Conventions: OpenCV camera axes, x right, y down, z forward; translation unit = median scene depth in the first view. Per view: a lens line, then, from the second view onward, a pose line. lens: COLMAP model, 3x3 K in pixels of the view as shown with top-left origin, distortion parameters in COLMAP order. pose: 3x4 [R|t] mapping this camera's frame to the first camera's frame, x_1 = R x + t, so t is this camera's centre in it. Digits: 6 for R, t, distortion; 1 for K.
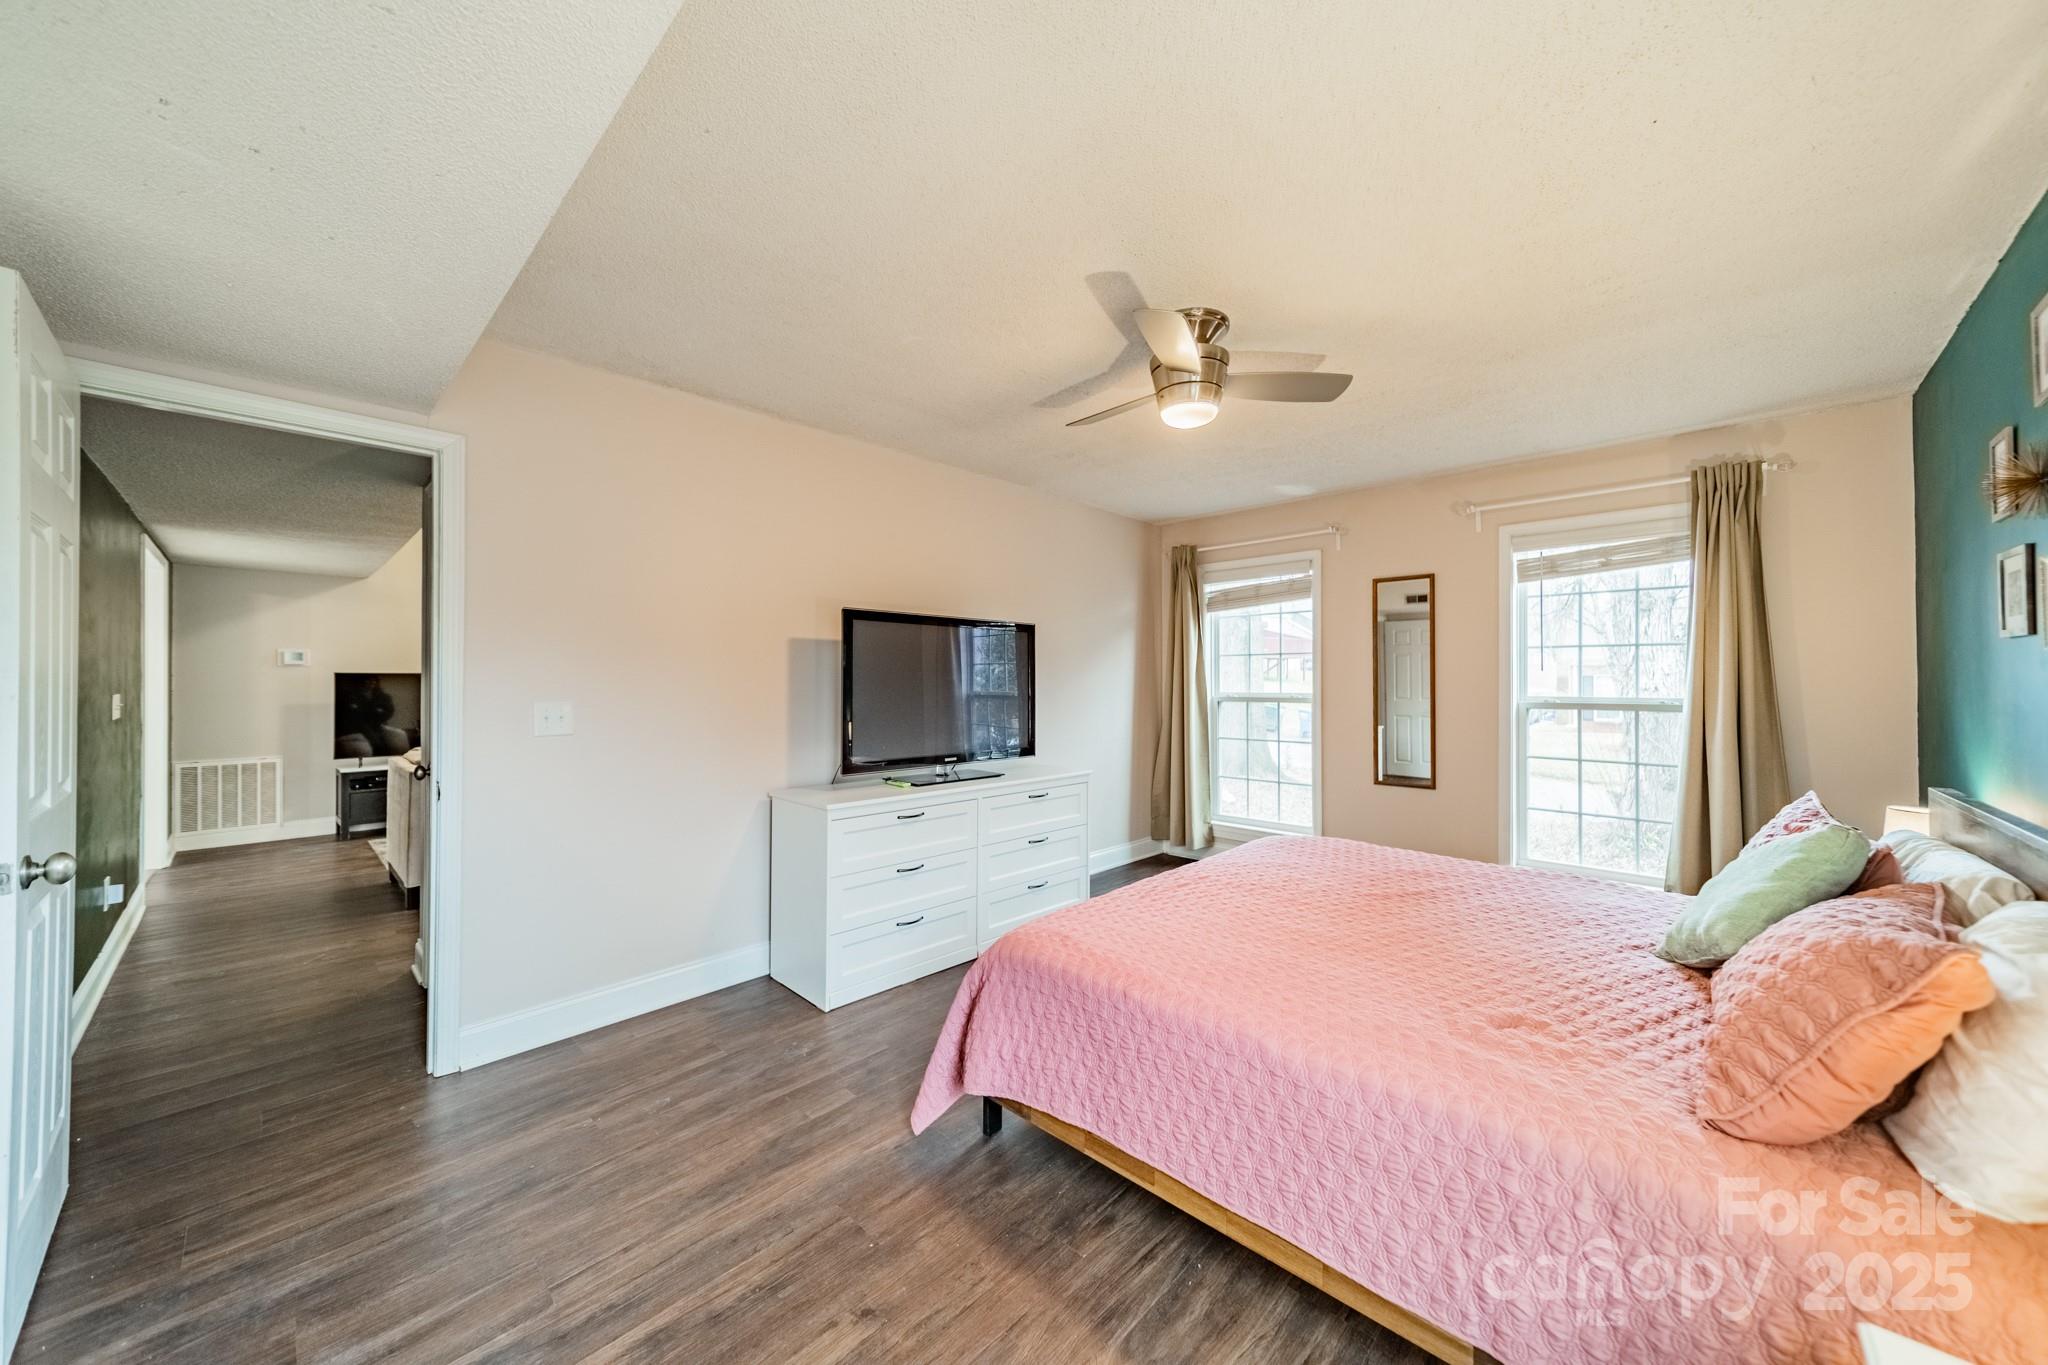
lens RADIAL K [[726.0, 0, 1025.6], [0, 726.0, 678.6], [0, 0, 1]] dist [0.003473, 0.001180]
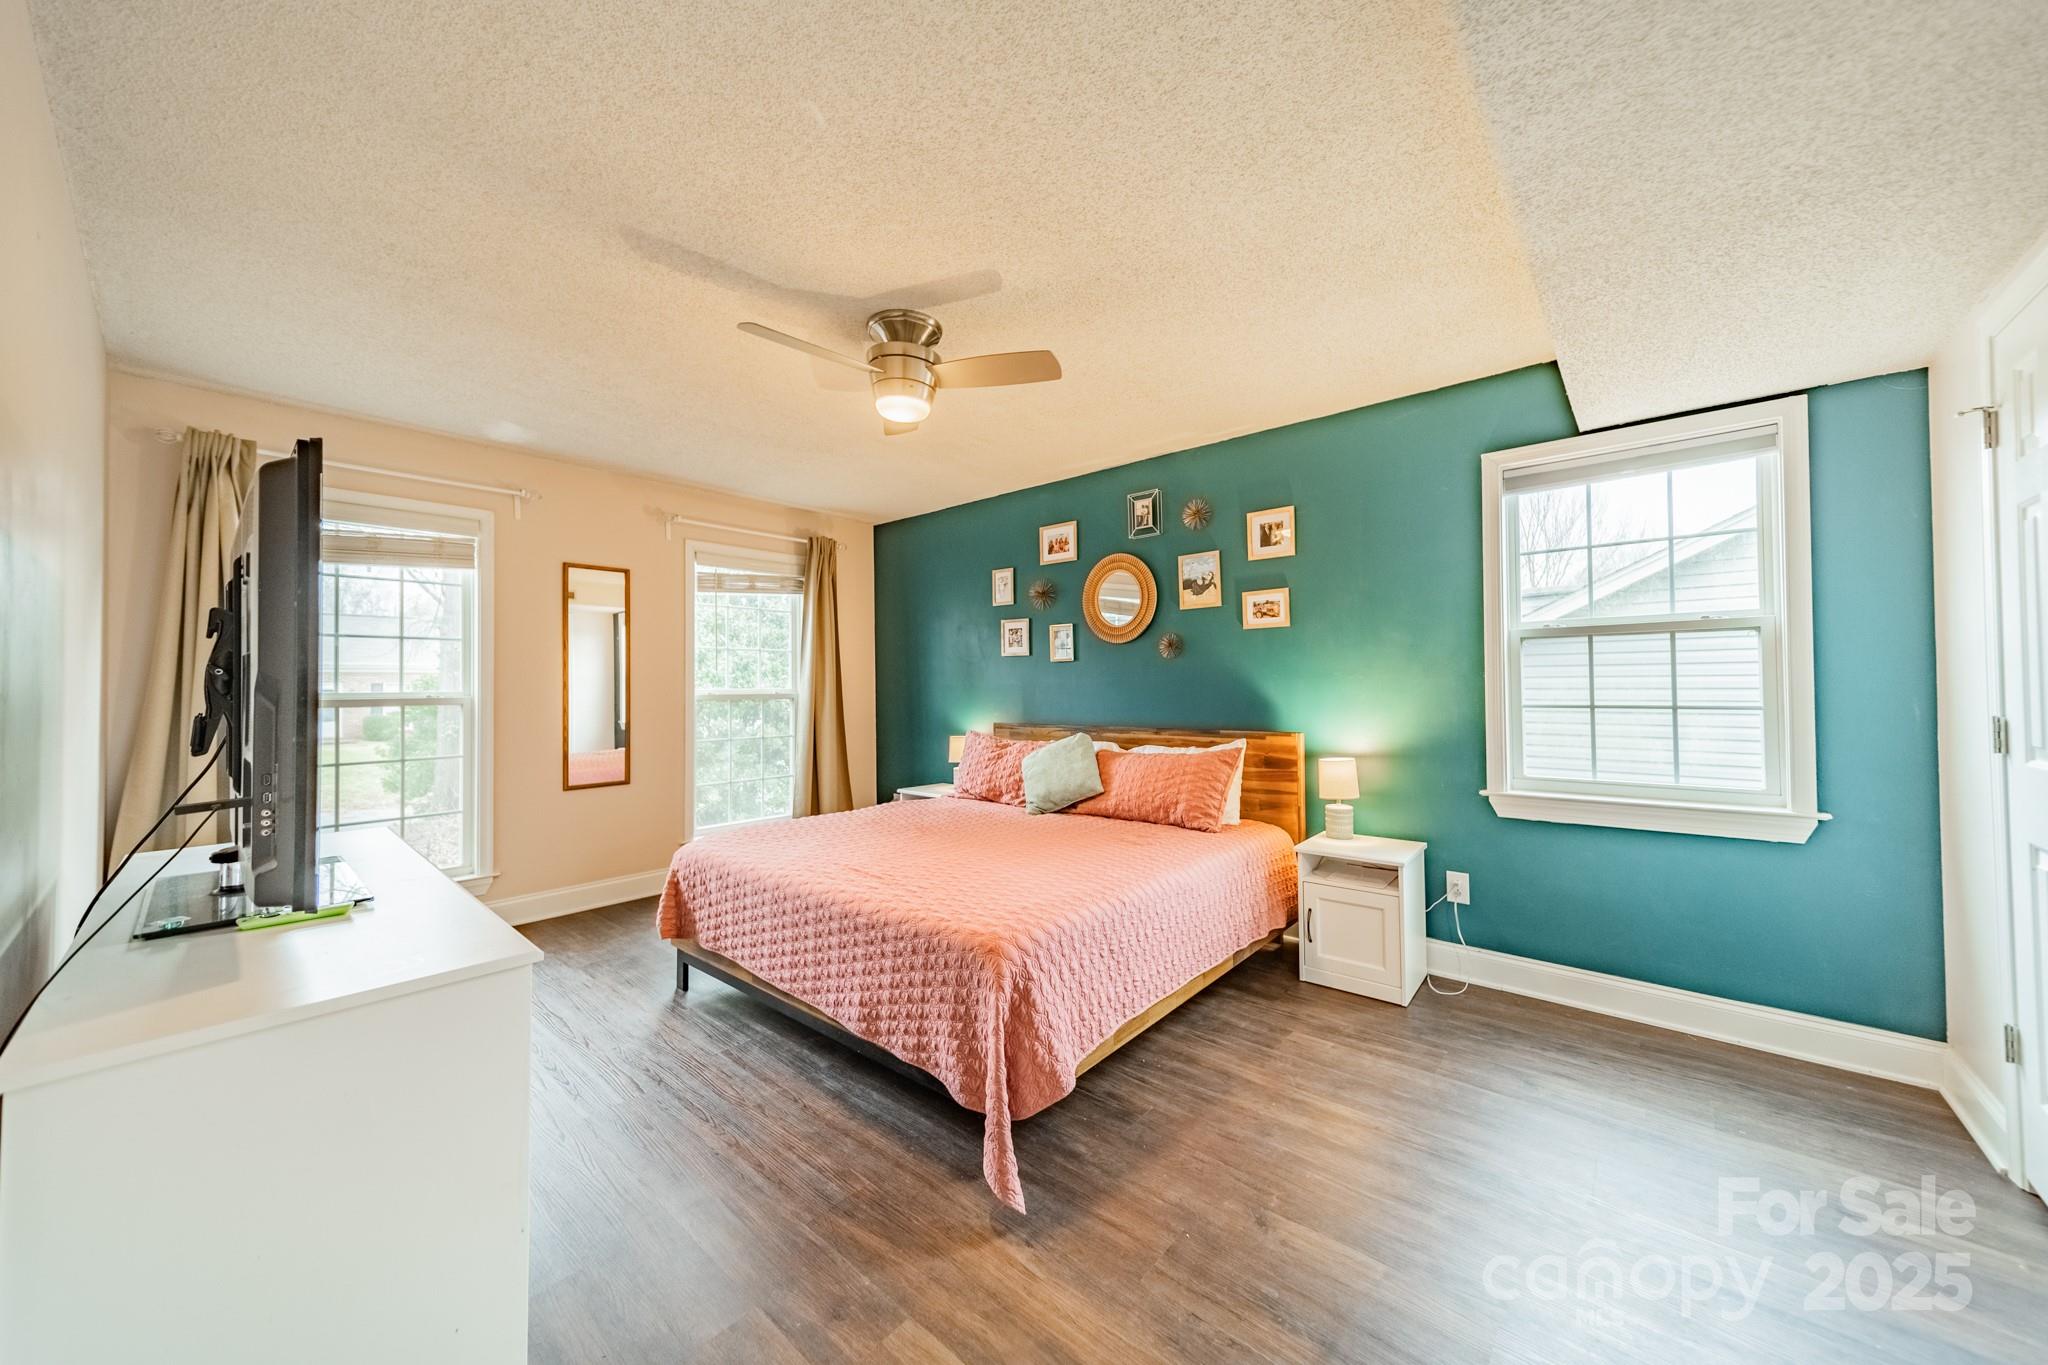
lens RADIAL K [[726.0, 0, 1024.8], [0, 726.0, 678.8], [0, 0, 1]] dist [0.003473, 0.001180]
pose [[-0.054664, 0.009395, 0.998461, -0.597761], [0.003954, 0.999950, -0.009192, 0.023291], [-0.998497, 0.003445, -0.054698, 0.644832]]
